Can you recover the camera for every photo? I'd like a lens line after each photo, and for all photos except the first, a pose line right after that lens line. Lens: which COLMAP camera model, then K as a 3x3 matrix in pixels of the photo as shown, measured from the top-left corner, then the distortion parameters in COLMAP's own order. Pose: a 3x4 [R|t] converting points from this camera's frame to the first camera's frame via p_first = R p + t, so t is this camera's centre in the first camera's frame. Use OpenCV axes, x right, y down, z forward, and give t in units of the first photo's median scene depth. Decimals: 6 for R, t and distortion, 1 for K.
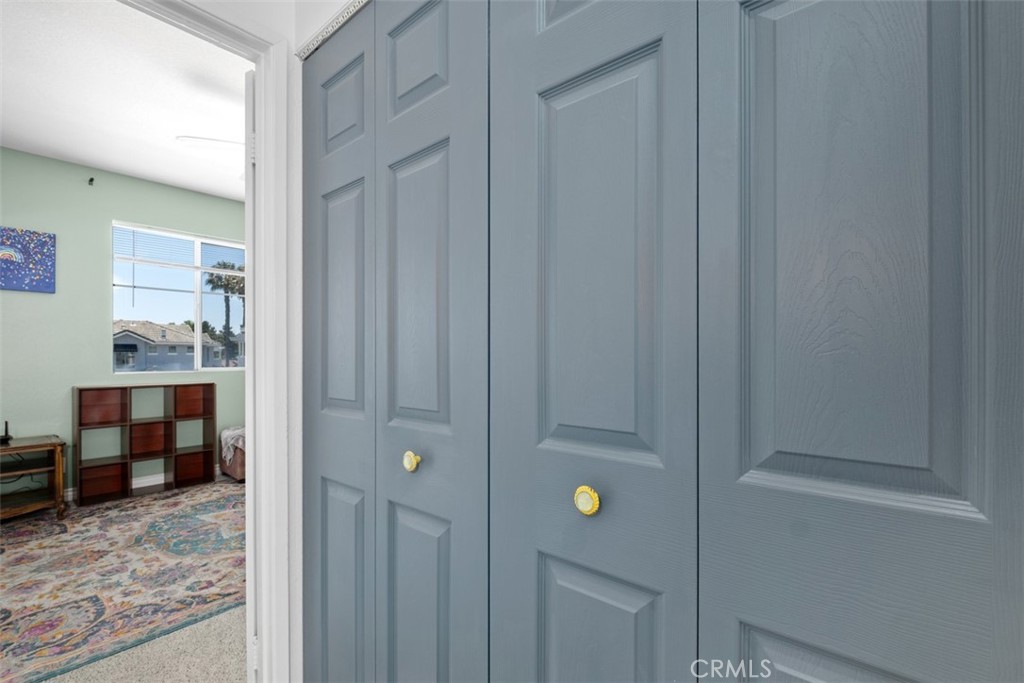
lens RADIAL K [[454.8, 0, 511.1], [0, 454.8, 357.4], [0, 0, 1]] dist [-0.001747, -0.000530]
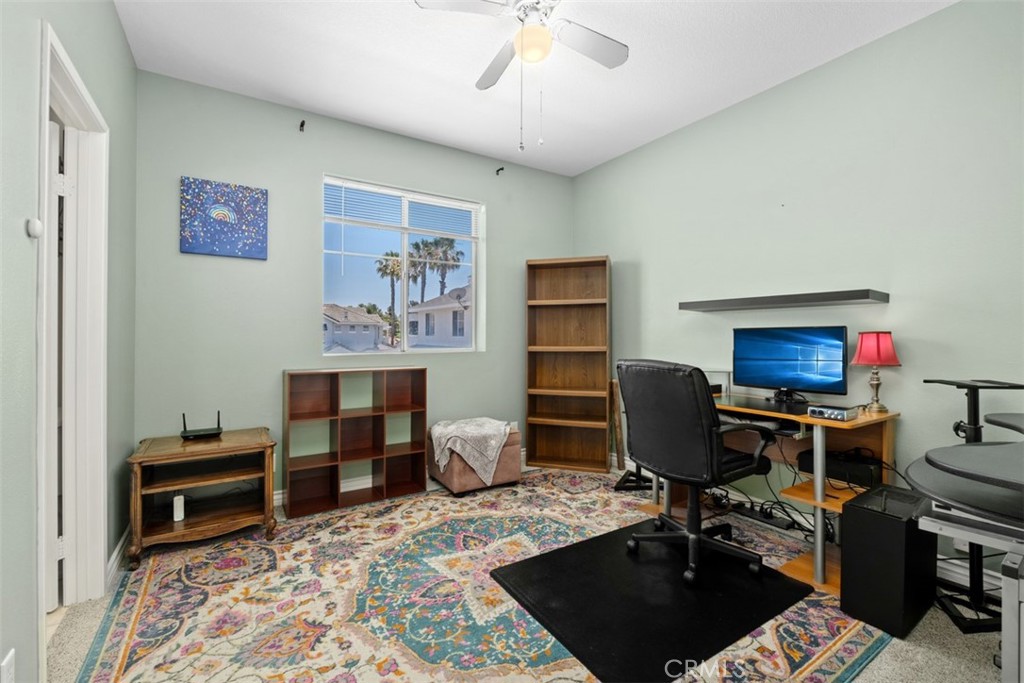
lens RADIAL K [[437.8, 0, 511.2], [0, 437.8, 337.1], [0, 0, 1]] dist [0.001911, -0.005136]
pose [[0.959359, 0.006582, -0.282111, -0.347352], [-0.006257, 0.999978, 0.002054, -0.001306], [0.282118, -0.000205, 0.959380, 0.356570]]
